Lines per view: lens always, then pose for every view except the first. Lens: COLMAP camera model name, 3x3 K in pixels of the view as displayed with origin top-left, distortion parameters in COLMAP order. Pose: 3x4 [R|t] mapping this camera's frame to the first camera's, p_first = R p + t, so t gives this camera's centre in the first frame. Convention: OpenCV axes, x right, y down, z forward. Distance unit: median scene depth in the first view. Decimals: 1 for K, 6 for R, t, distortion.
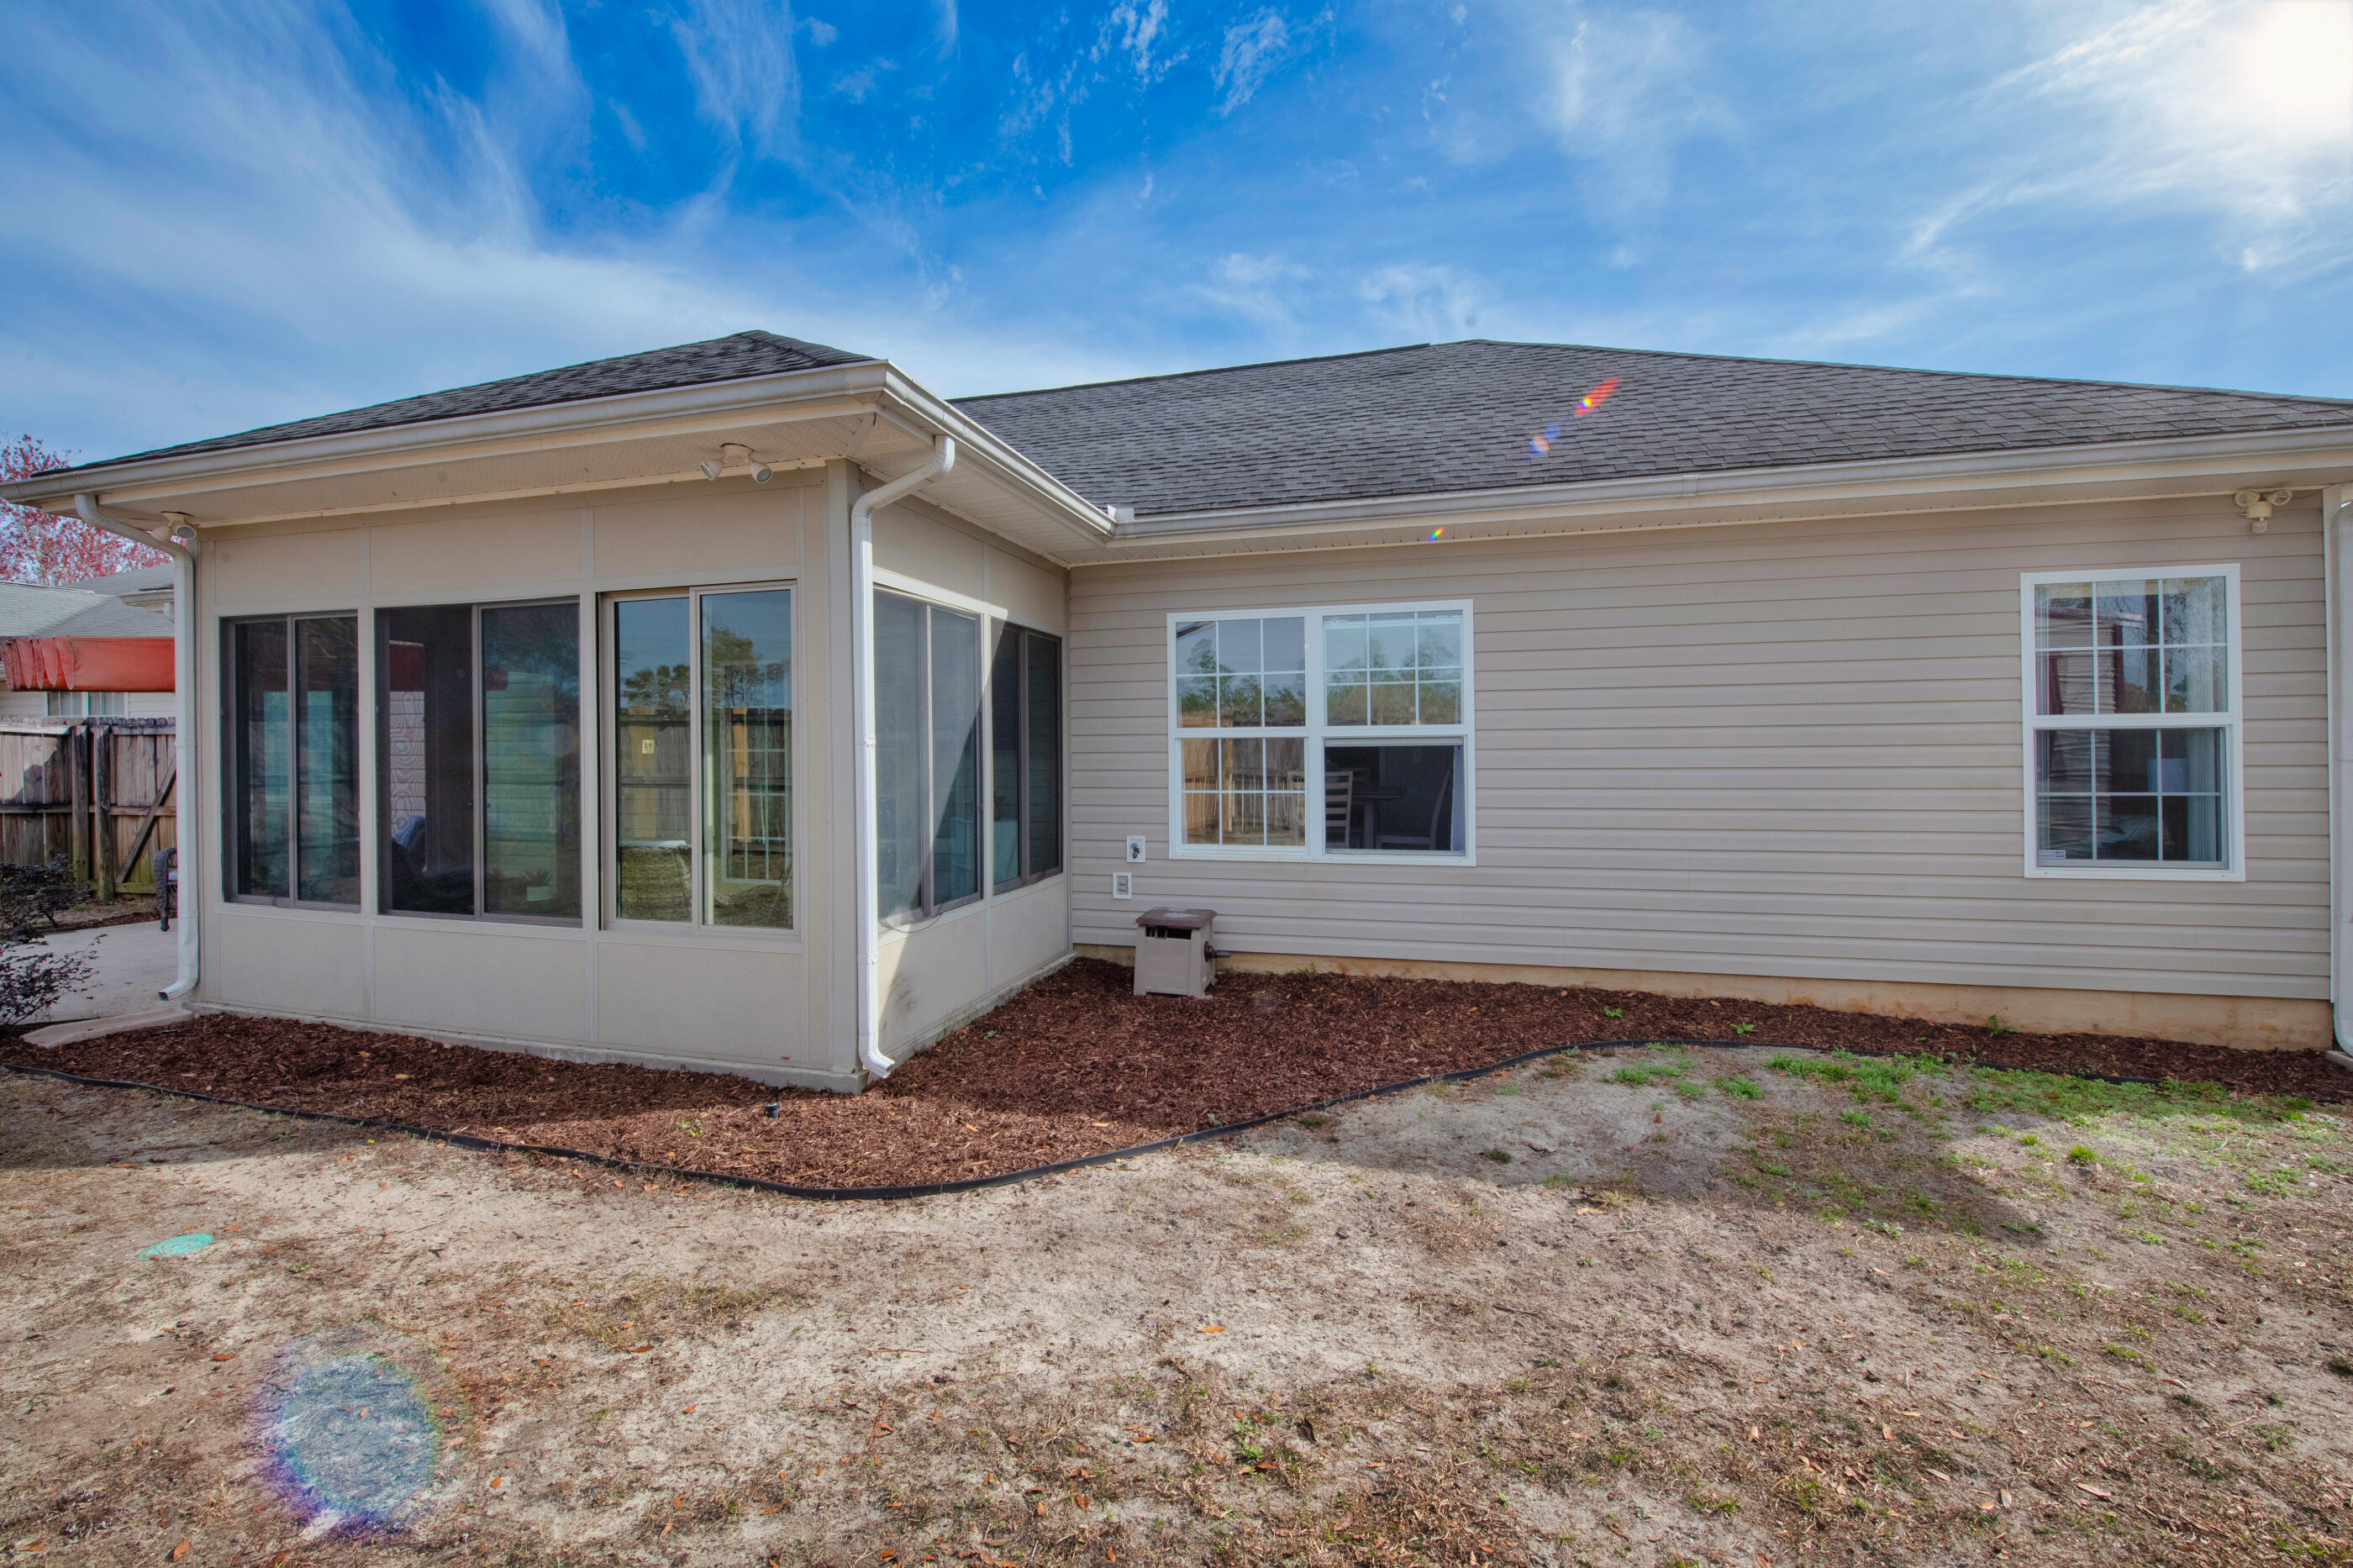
lens RADIAL K [[966.5, 0, 1176.5], [0, 966.5, 784.0], [0, 0, 1]] dist [-0.030456, -0.000432]
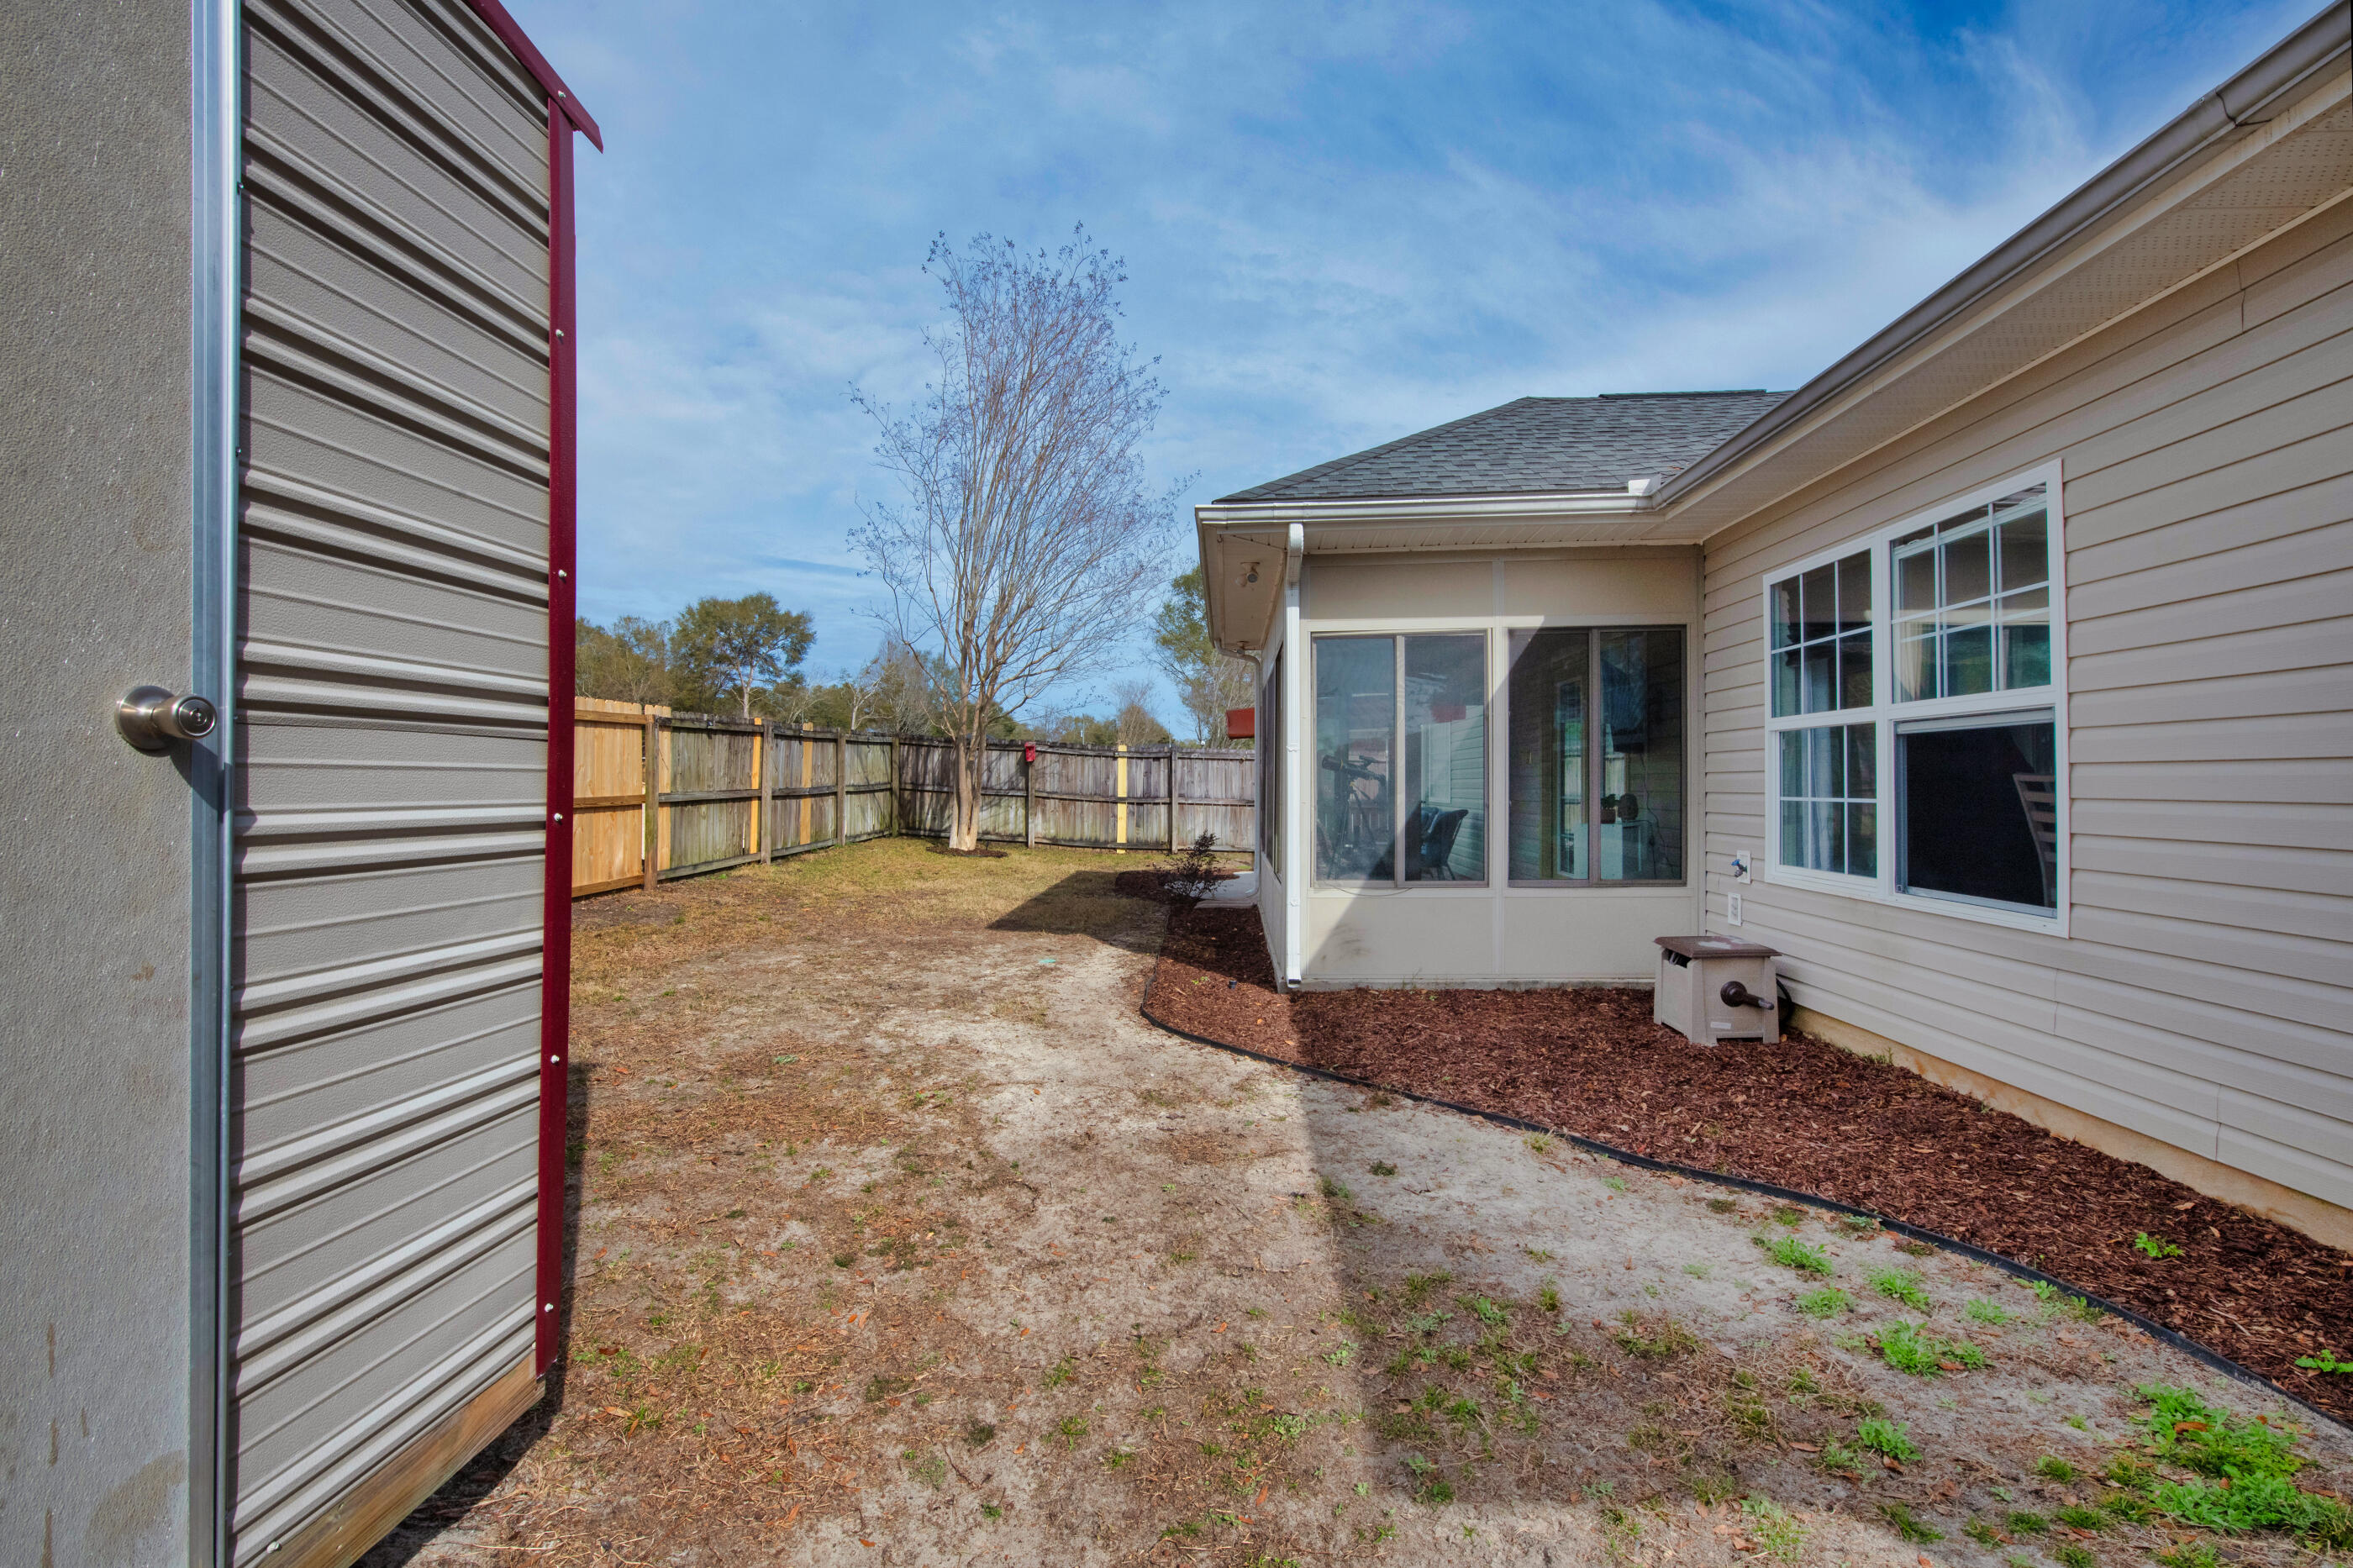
lens RADIAL K [[1060.7, 0, 1176.5], [0, 1060.7, 784.0], [0, 0, 1]] dist [0.000604, 0.000587]
pose [[0.209034, 0.005432, -0.977893, 0.992532], [-0.024312, 0.999704, 0.000356, 0.011385], [0.977606, 0.023700, 0.209104, 0.435519]]
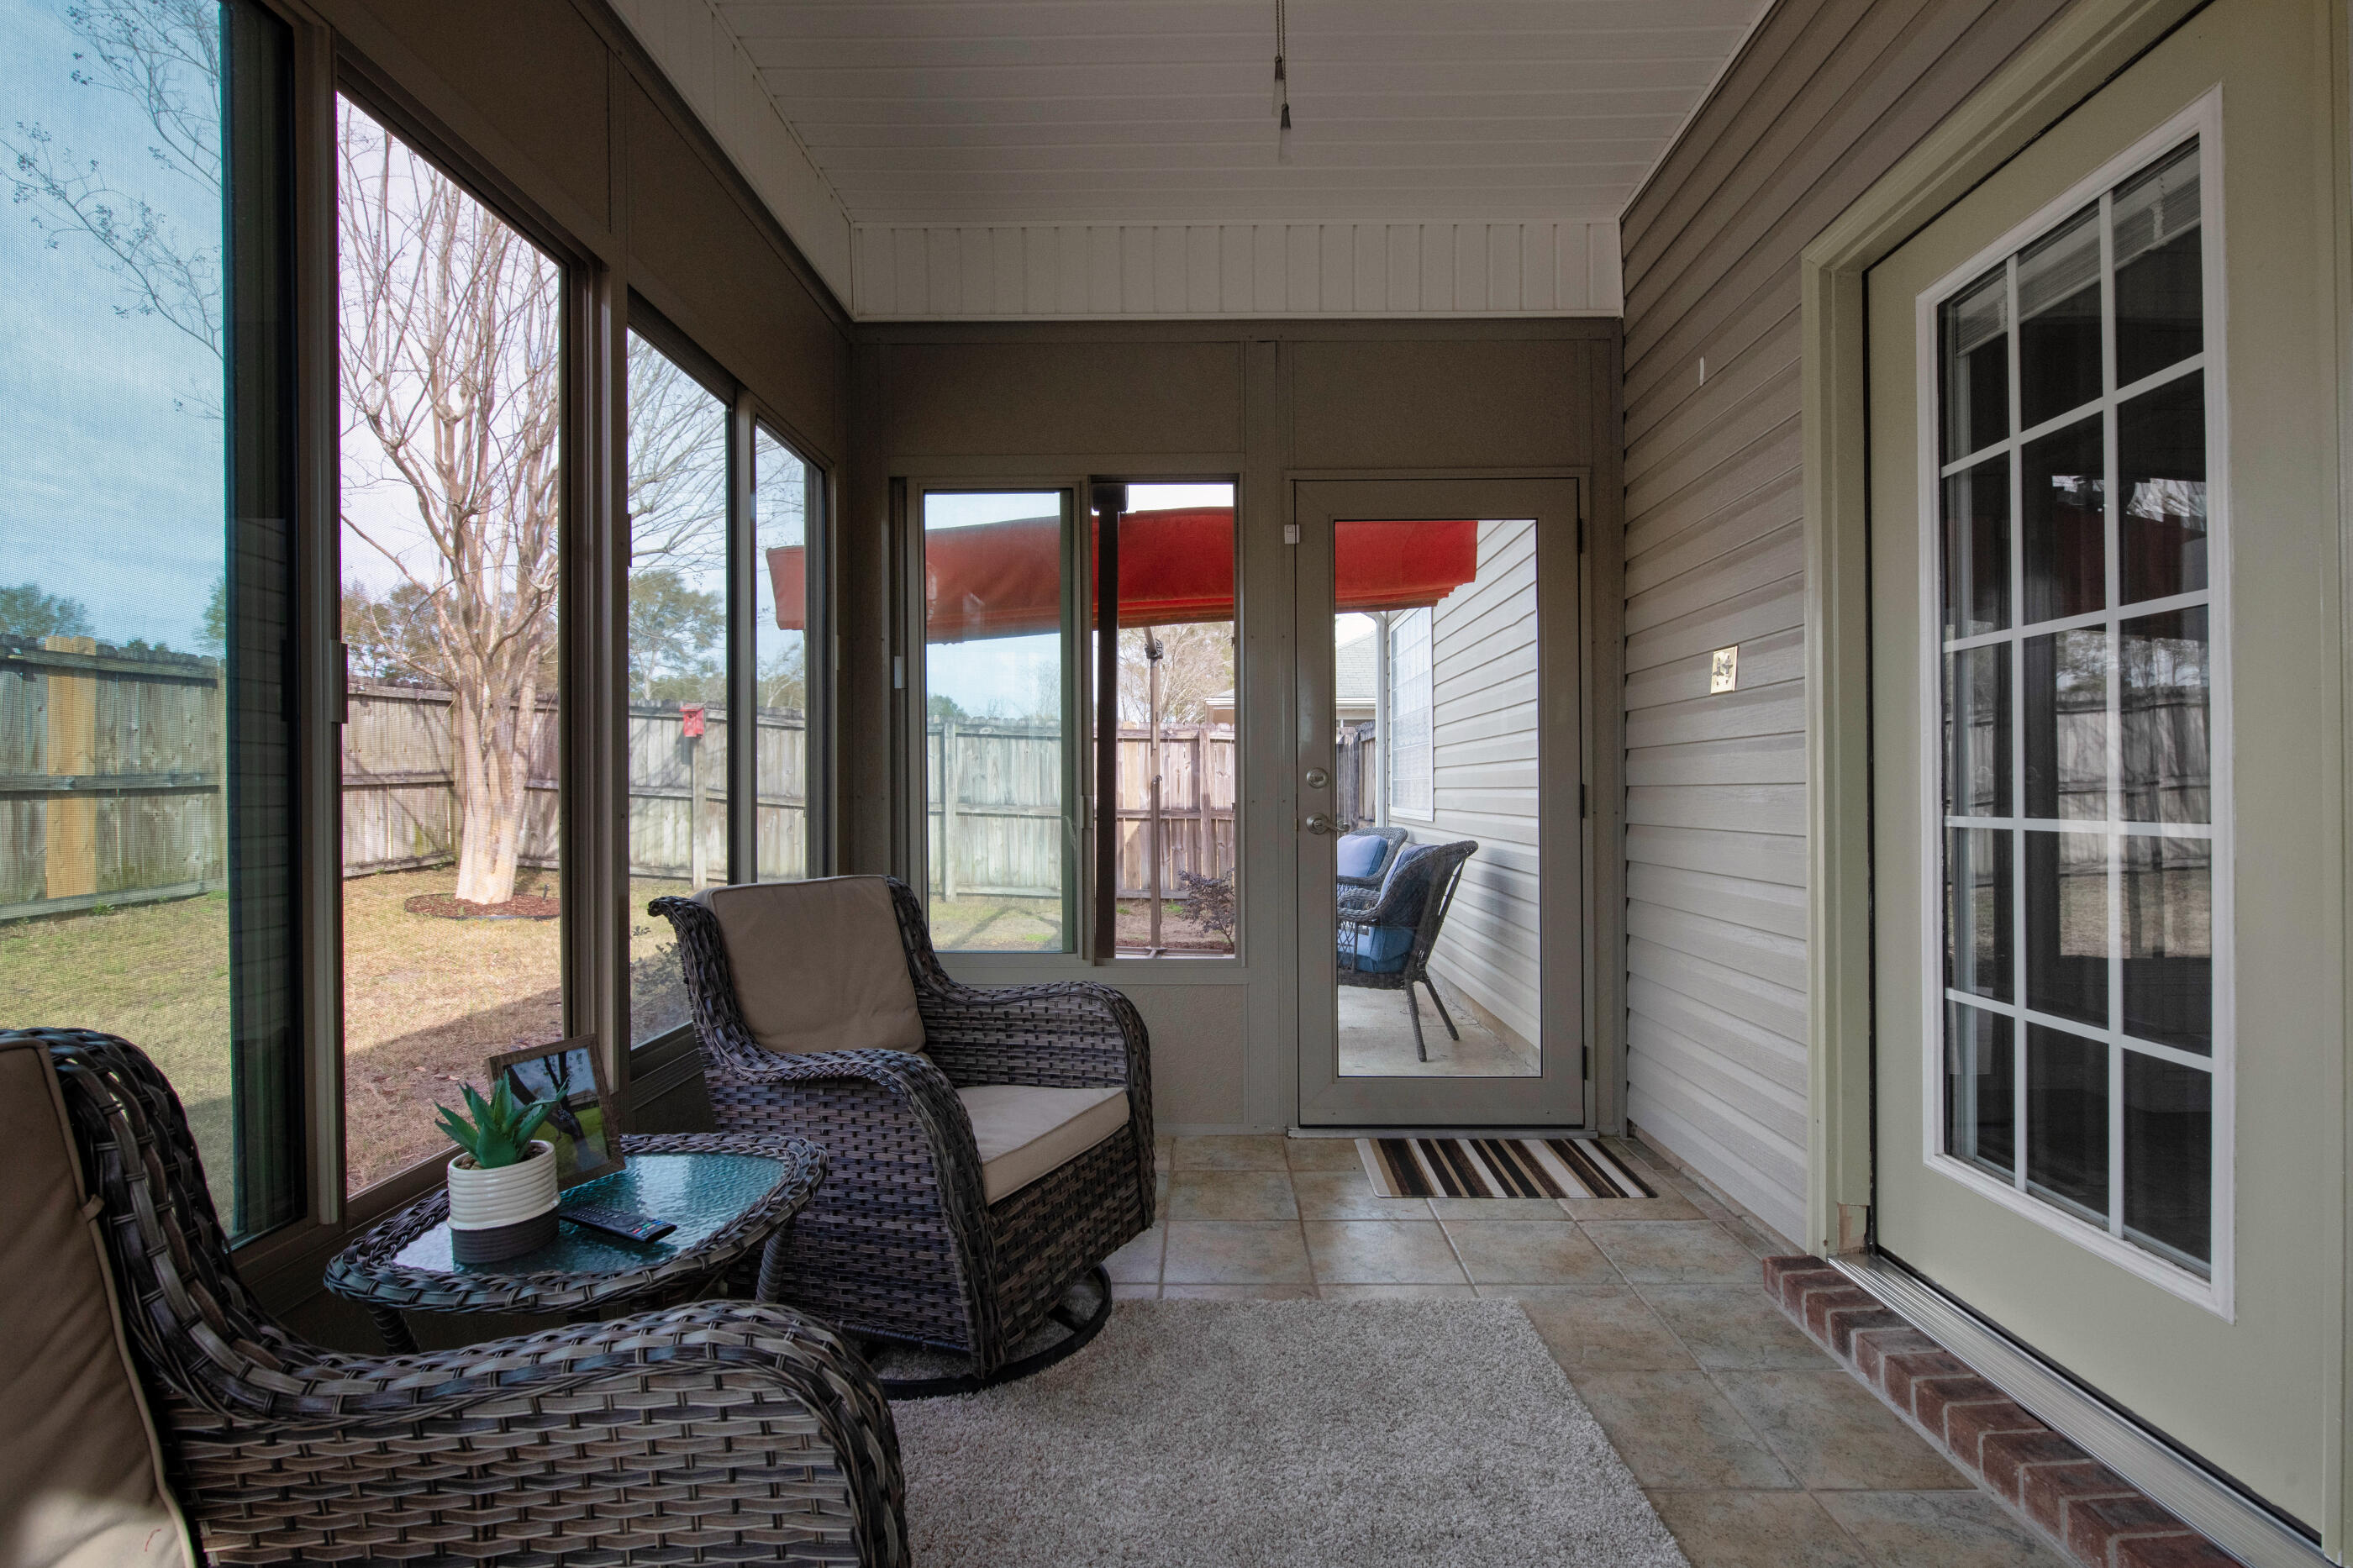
lens RADIAL K [[1060.7, 0, 1176.5], [0, 1060.7, 784.0], [0, 0, 1]] dist [0.000604, 0.000587]
pose [[0.228913, 0.004372, -0.973437, -0.490052], [-0.032349, 0.999472, -0.003119, 0.015347], [0.972909, 0.032204, 0.228933, 1.167526]]
